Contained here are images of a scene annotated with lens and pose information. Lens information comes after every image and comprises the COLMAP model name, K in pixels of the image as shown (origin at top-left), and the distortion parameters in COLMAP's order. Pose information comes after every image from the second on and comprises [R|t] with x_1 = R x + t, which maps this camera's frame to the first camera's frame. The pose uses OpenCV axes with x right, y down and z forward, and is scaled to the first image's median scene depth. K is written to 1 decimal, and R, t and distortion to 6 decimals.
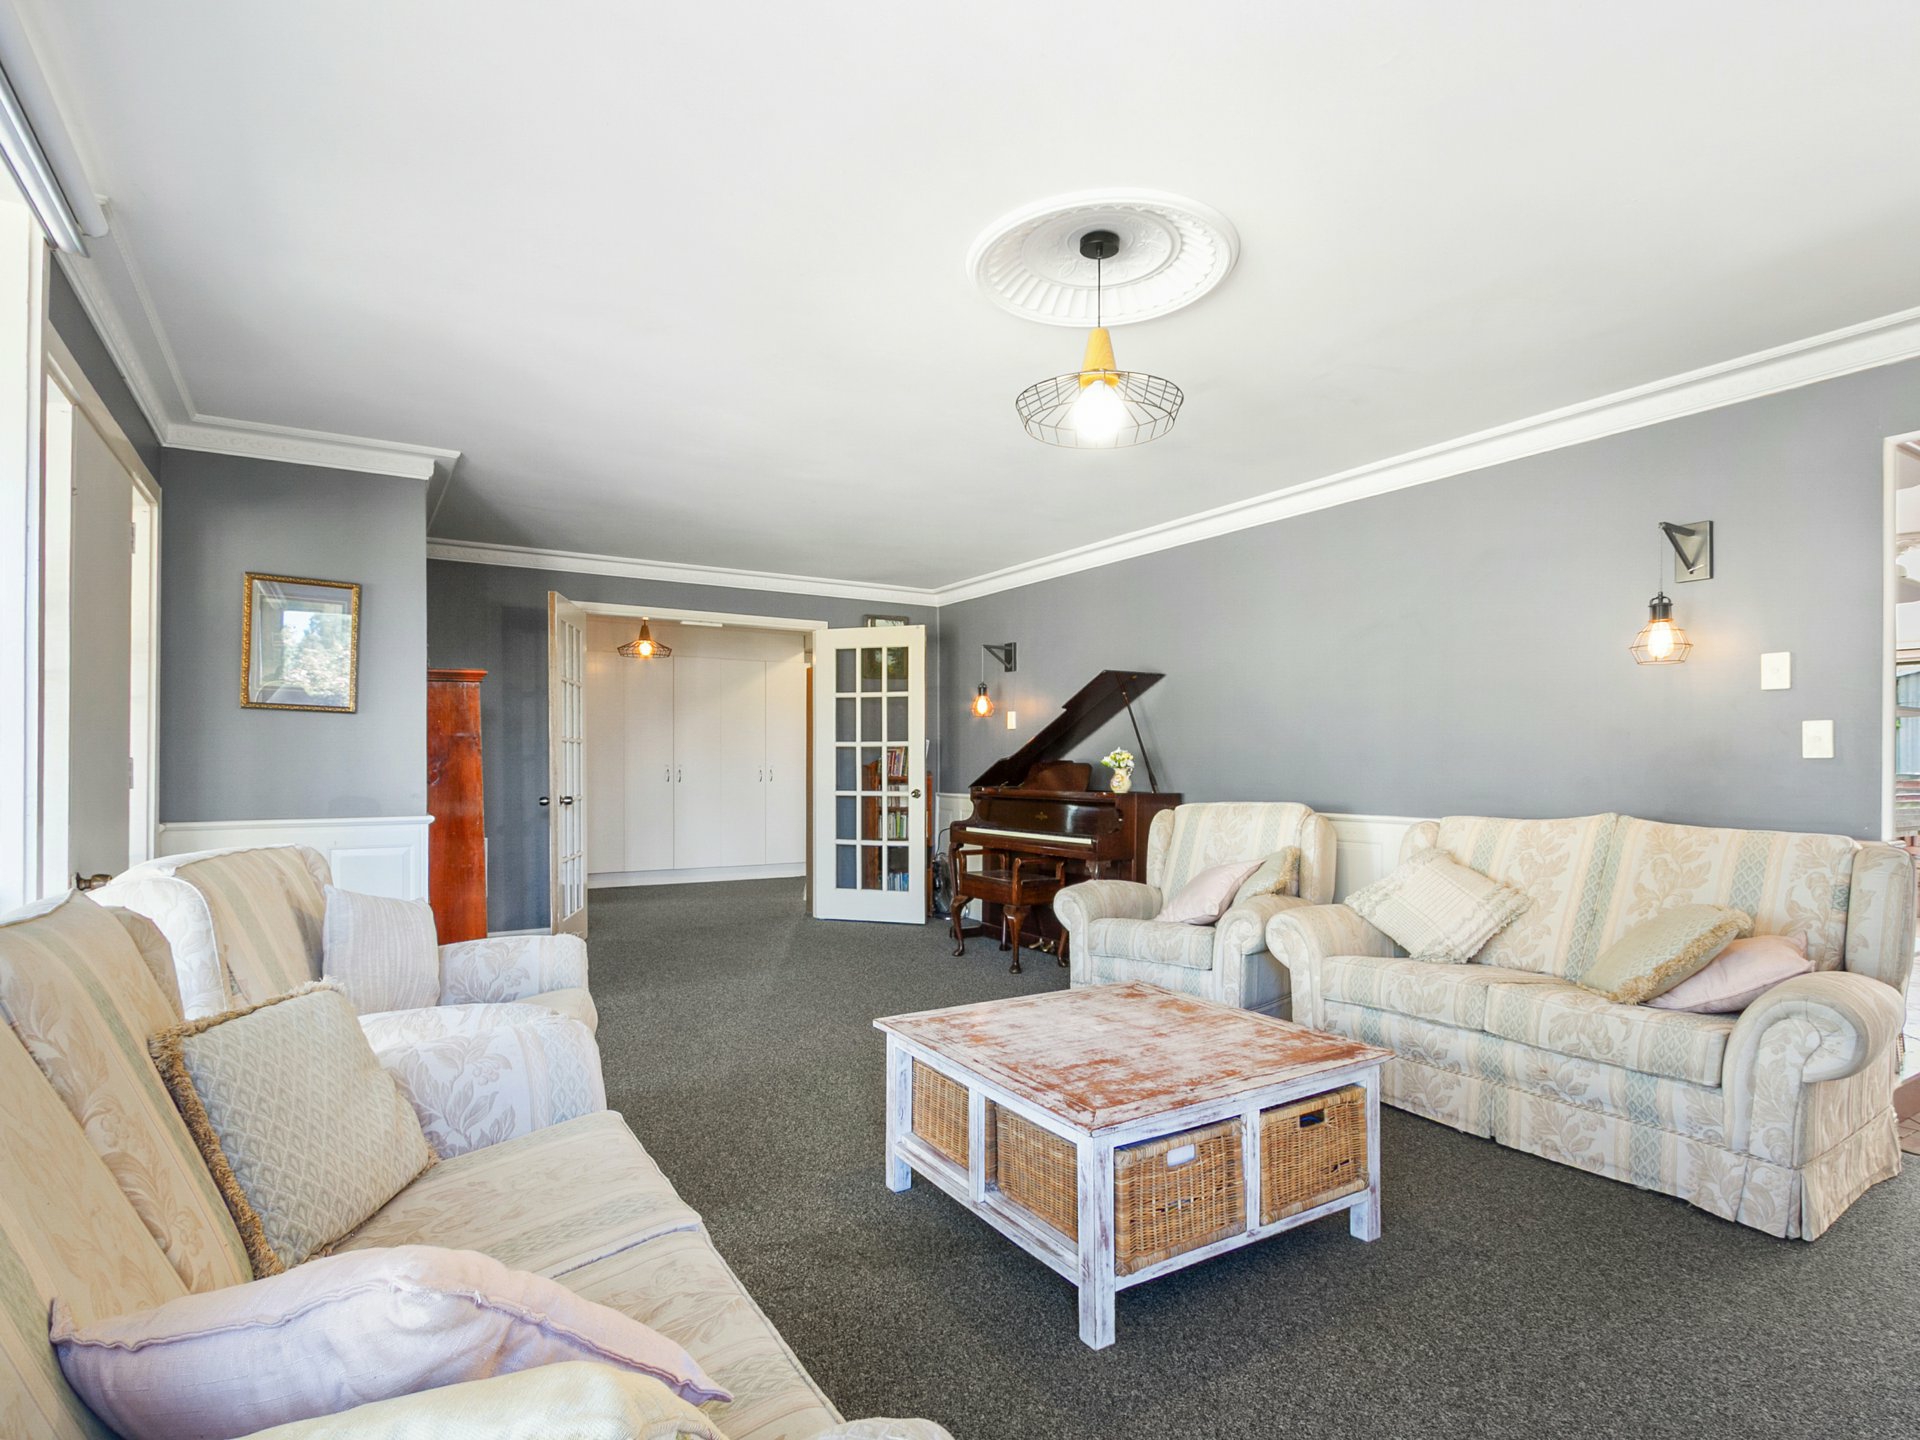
lens RADIAL K [[998.3, 0, 959.6], [0, 998.3, 773.5], [0, 0, 1]] dist [-0.000781, -0.000108]
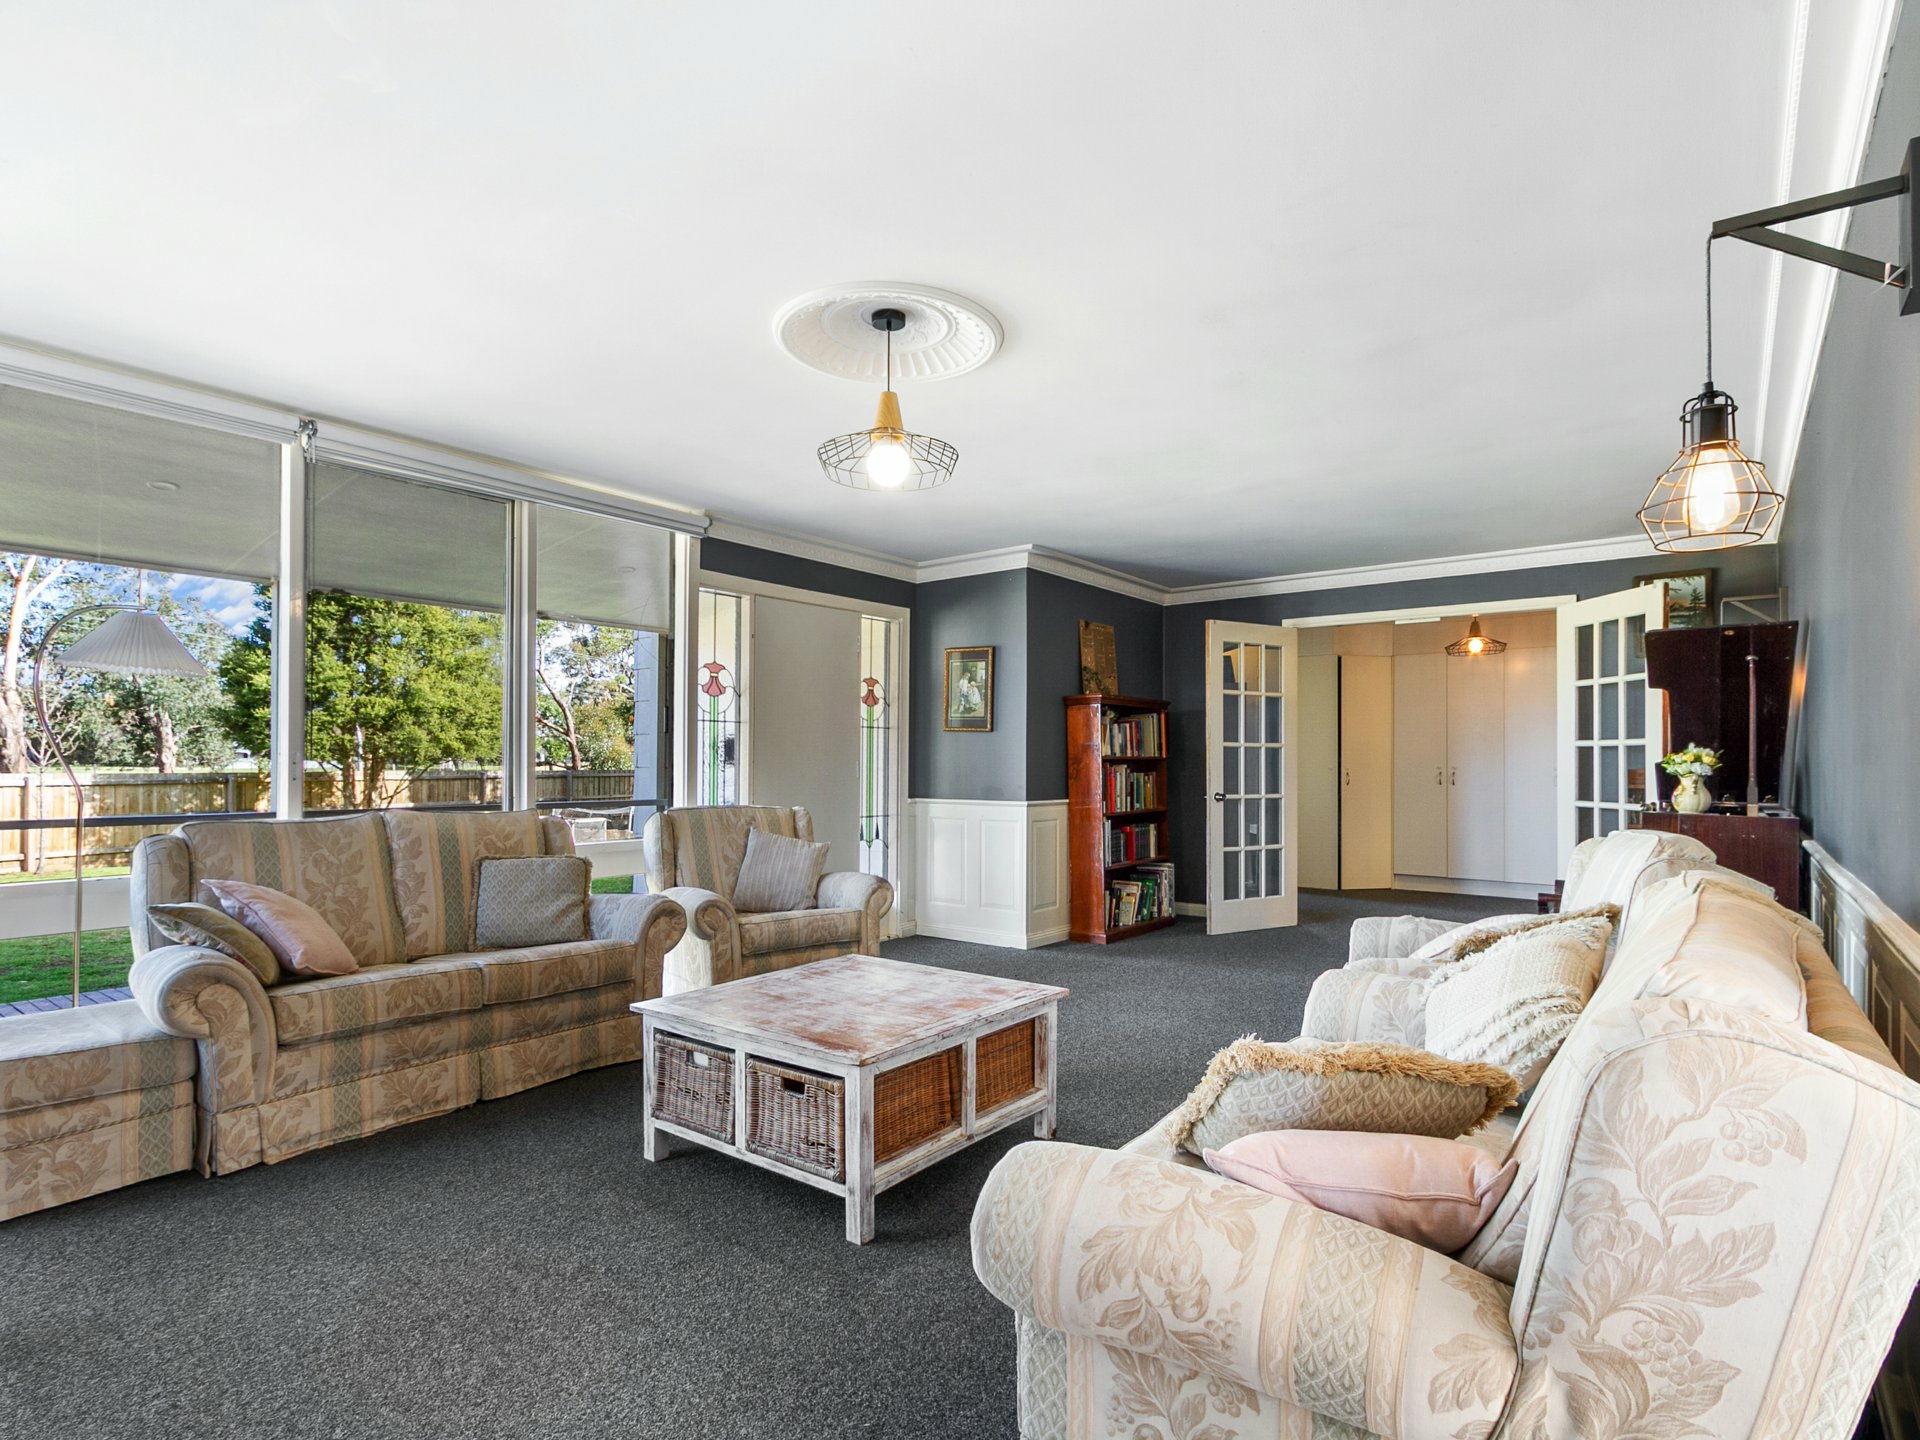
lens RADIAL K [[991.5, 0, 961.5], [0, 991.5, 759.7], [0, 0, 1]] dist [0.002494, -0.001023]
pose [[0.353659, -0.001716, -0.935373, 1.256230], [-0.014052, 0.999876, -0.007147, -0.009708], [0.935269, 0.015672, 0.353591, 0.675484]]
